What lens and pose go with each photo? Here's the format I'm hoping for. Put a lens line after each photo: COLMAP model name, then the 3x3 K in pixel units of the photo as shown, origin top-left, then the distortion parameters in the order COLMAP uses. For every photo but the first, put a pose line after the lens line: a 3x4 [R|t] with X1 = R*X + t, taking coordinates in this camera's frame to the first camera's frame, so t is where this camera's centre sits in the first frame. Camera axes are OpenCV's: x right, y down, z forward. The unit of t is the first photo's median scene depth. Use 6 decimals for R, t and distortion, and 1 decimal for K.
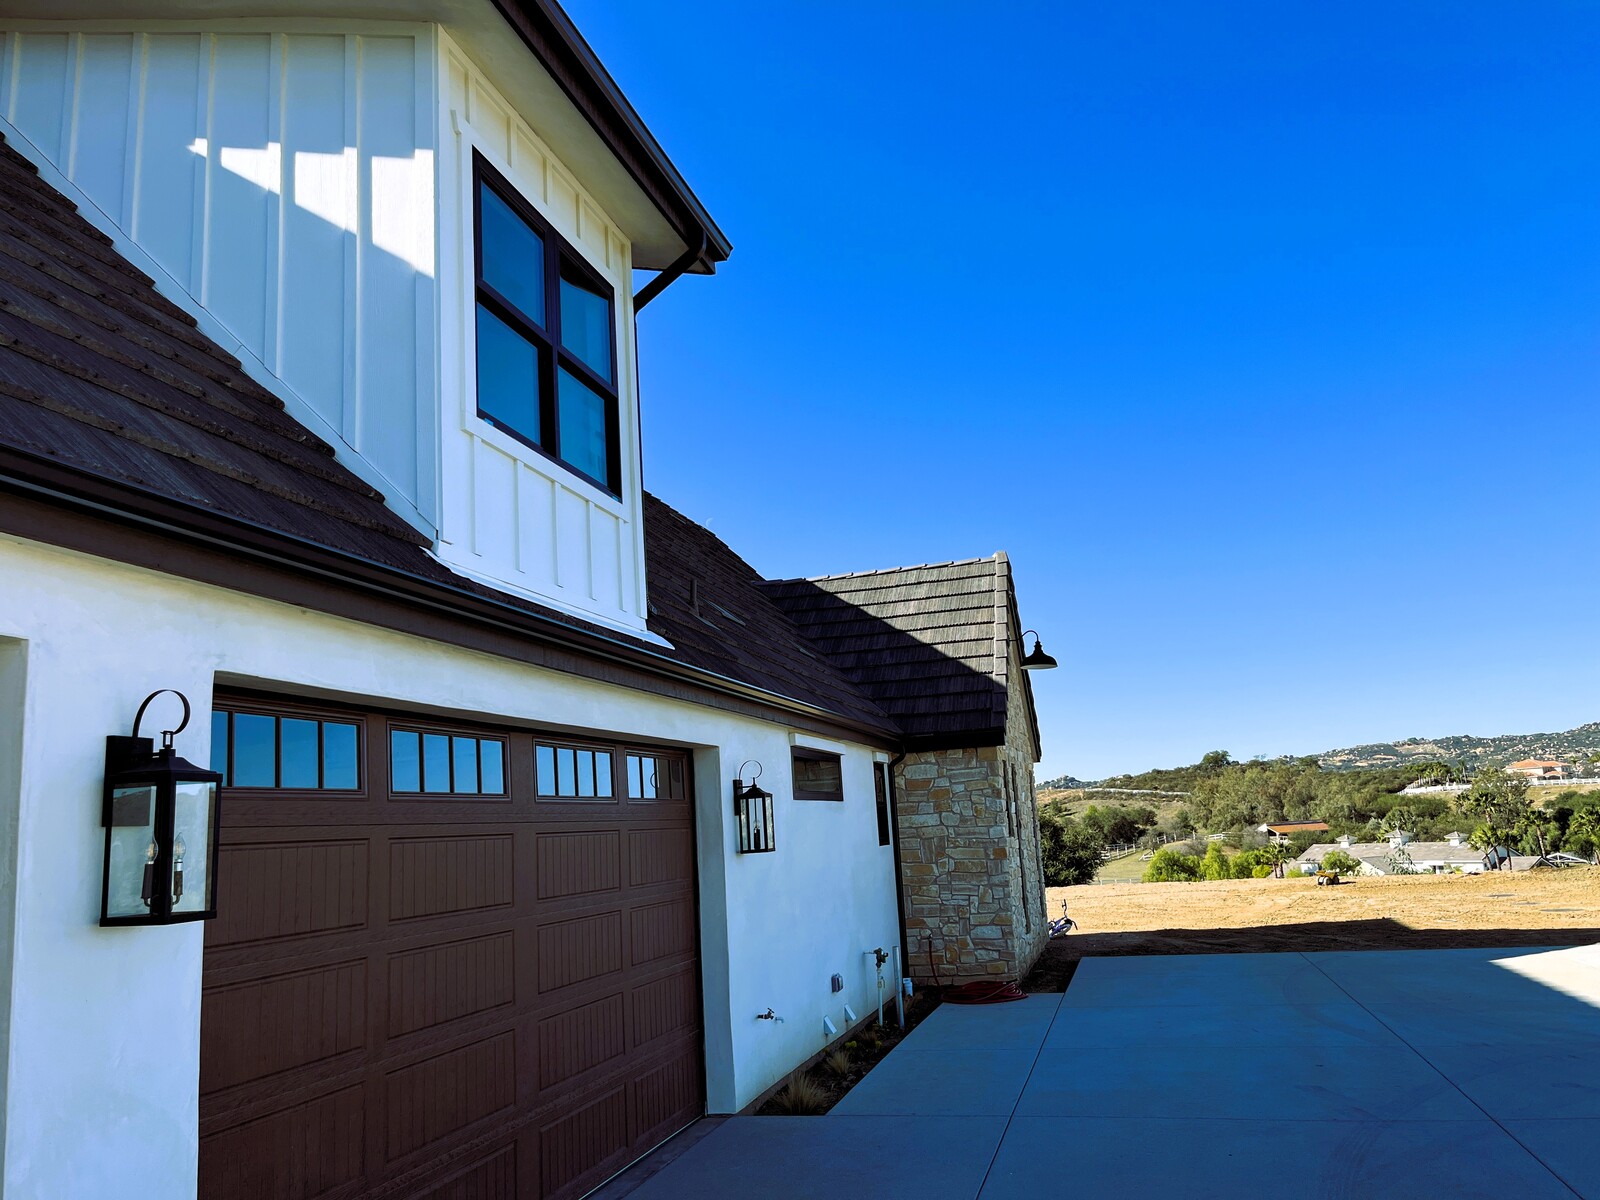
lens RADIAL K [[1214.0, 0, 801.3], [0, 1214.0, 594.9], [0, 0, 1]] dist [0.028229, -0.024030]
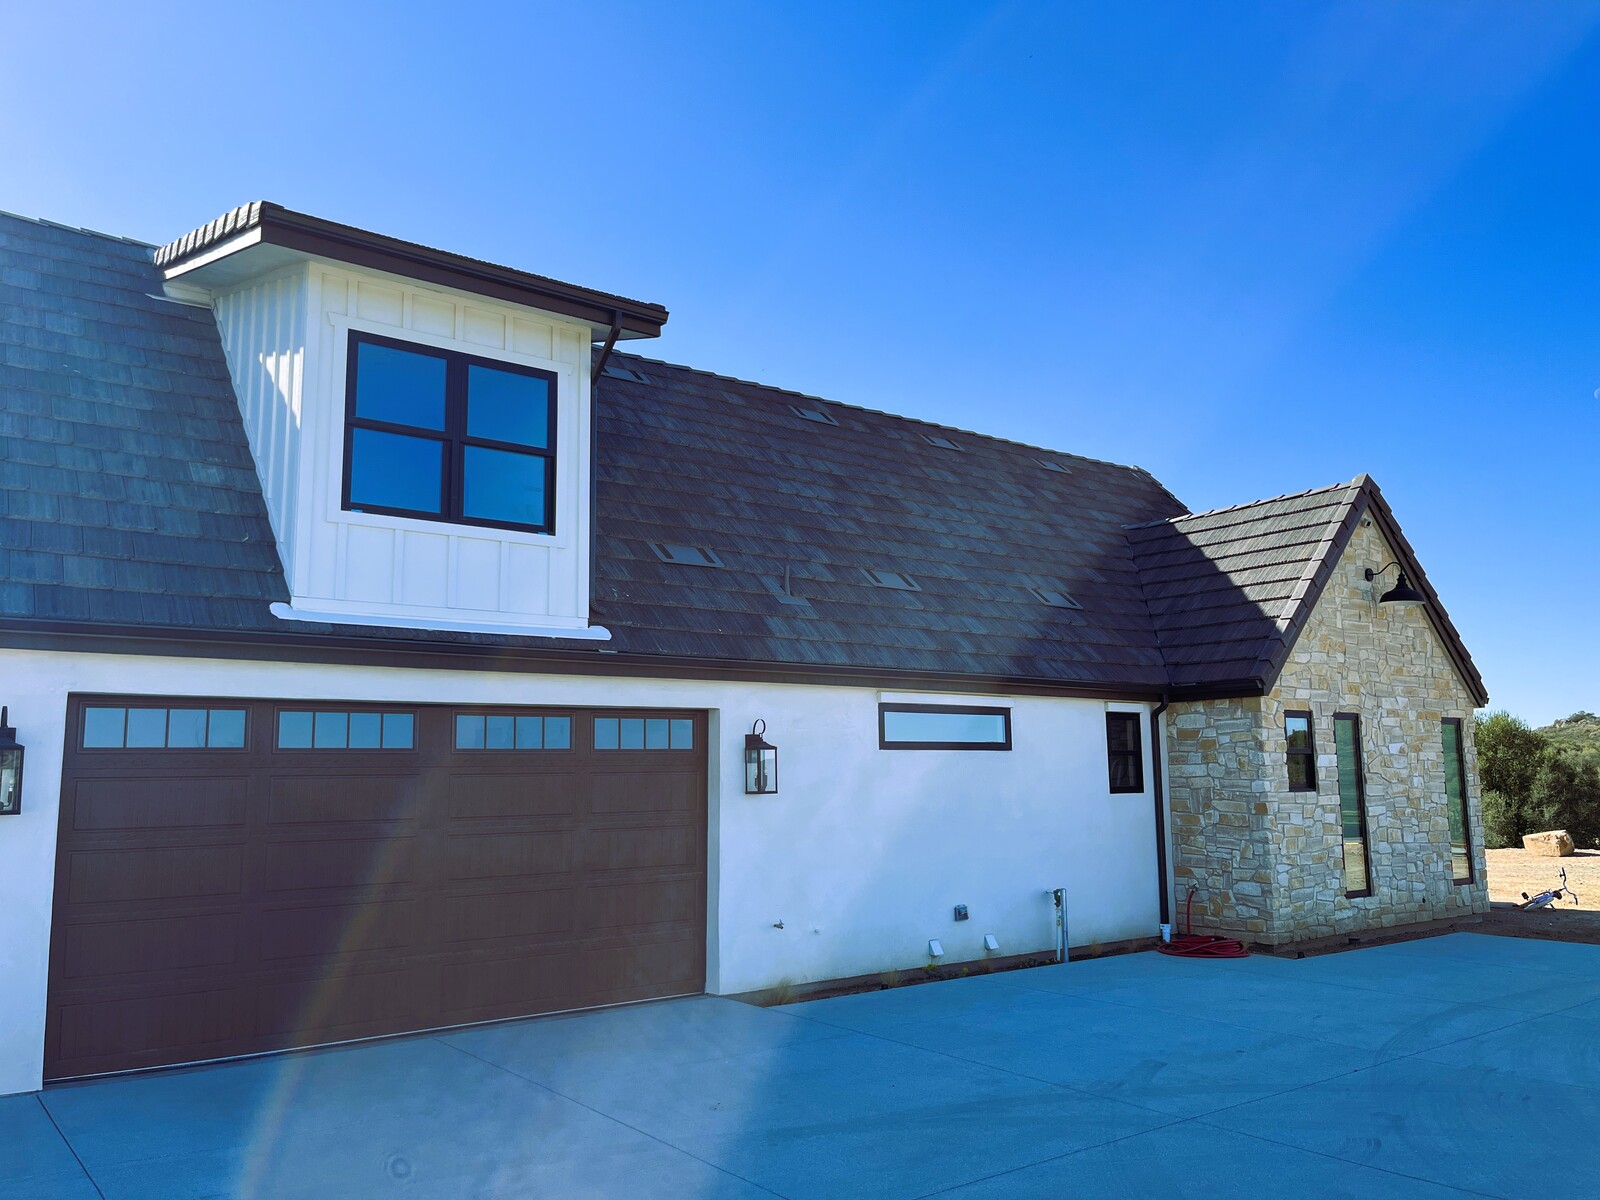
lens RADIAL K [[1214.0, 0, 799.3], [0, 1214.0, 606.1], [0, 0, 1]] dist [0.028229, -0.024030]
pose [[0.795699, -0.035353, -0.604660, 0.452803], [0.081383, 0.995483, 0.048891, -0.020918], [0.600200, -0.088111, 0.794982, 0.038967]]
